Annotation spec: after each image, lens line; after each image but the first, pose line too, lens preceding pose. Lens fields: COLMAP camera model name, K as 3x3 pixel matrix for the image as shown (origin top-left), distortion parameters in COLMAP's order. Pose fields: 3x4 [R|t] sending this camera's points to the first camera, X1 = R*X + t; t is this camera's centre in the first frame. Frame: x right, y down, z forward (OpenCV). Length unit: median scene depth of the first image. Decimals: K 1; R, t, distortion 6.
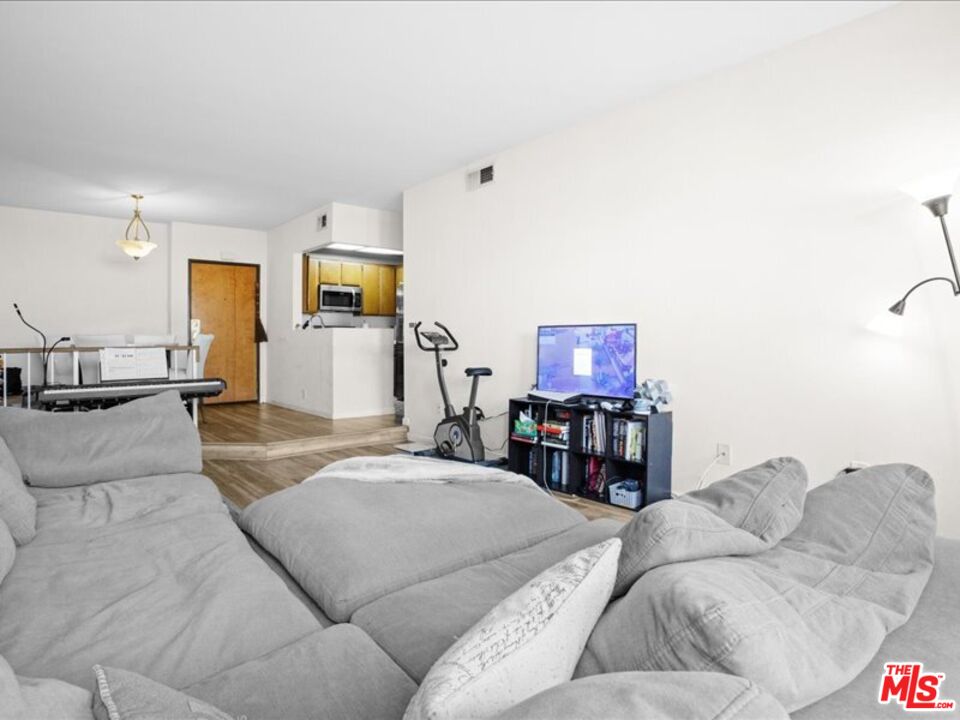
lens RADIAL K [[520.4, 0, 479.4], [0, 520.4, 355.1], [0, 0, 1]] dist [-0.002190, 0.001076]
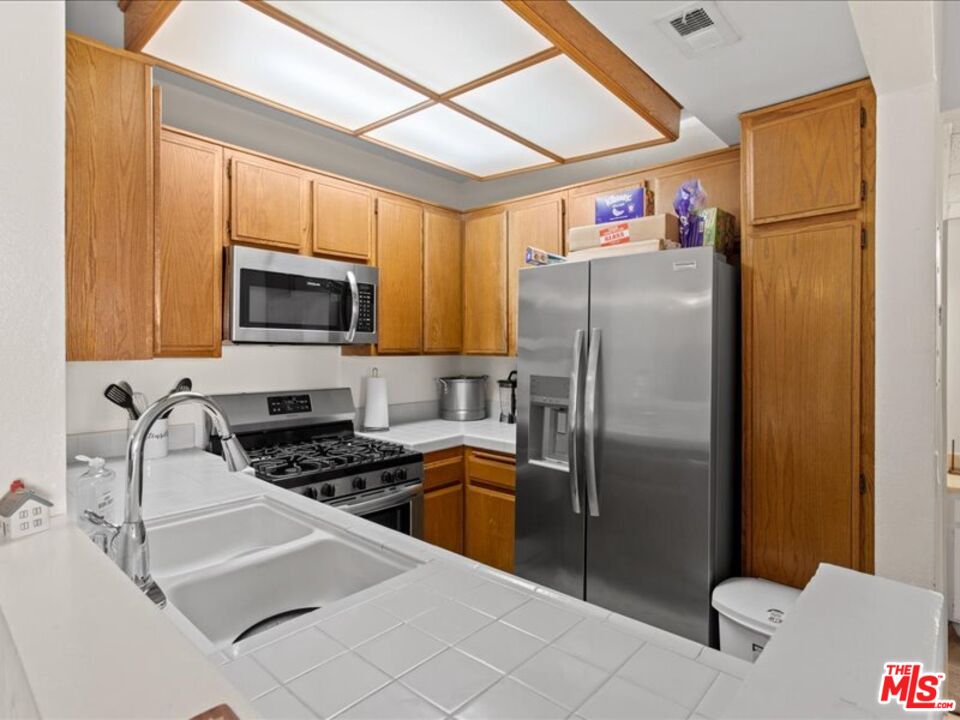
lens RADIAL K [[520.4, 0, 484.1], [0, 520.4, 354.9], [0, 0, 1]] dist [-0.002190, 0.001076]
pose [[0.990668, 0.006097, 0.136159, -0.212312], [-0.003844, 0.999851, -0.016804, -0.075930], [-0.136242, 0.016124, 0.990544, 0.714523]]
